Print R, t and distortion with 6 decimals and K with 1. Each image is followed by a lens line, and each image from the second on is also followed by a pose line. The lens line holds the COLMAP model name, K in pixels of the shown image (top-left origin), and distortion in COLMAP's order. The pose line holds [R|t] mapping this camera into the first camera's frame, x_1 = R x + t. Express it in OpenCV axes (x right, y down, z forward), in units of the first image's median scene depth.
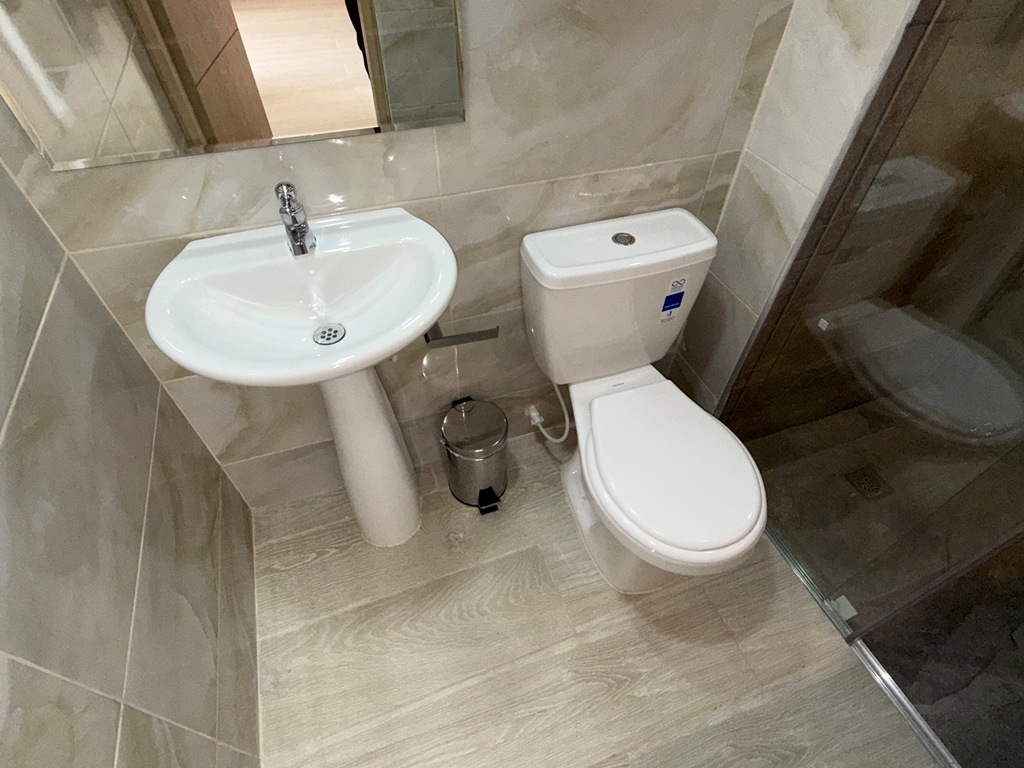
lens RADIAL K [[519.1, 0, 513.7], [0, 519.1, 387.6], [0, 0, 1]] dist [0.000890, 0.000242]
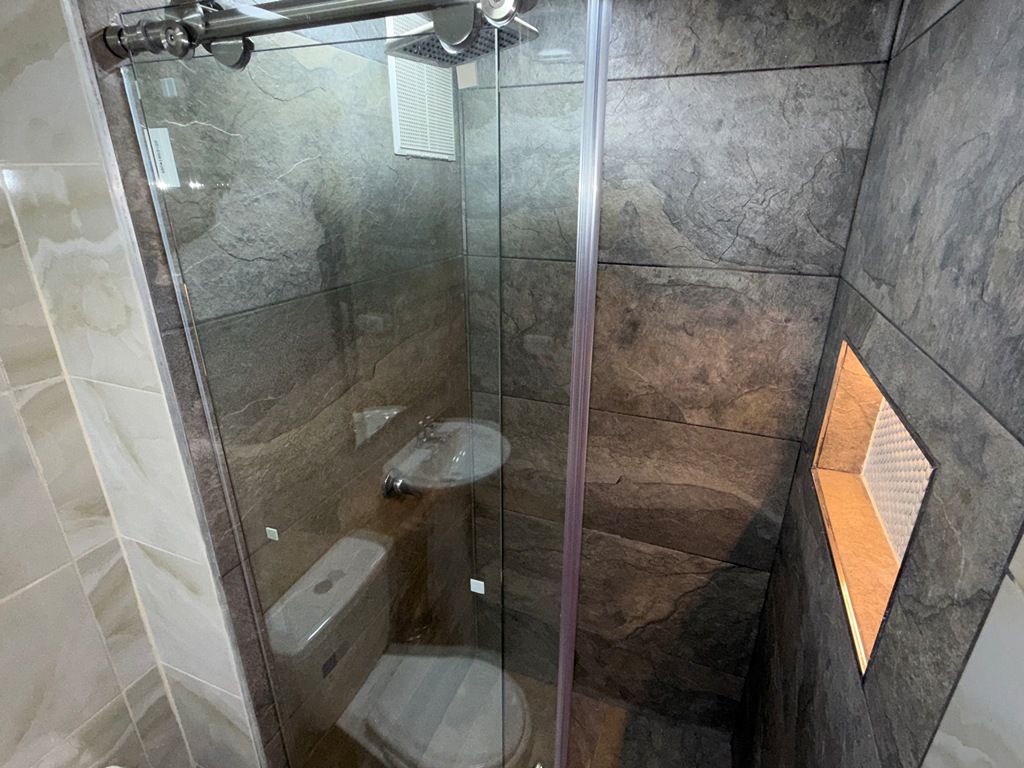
lens RADIAL K [[519.1, 0, 513.7], [0, 519.1, 387.6], [0, 0, 1]] dist [0.000890, 0.000242]
pose [[0.671884, -0.284184, 0.683967, 0.393299], [0.553959, 0.805787, -0.209373, -0.327089], [-0.491631, 0.519564, 0.698822, -0.207845]]
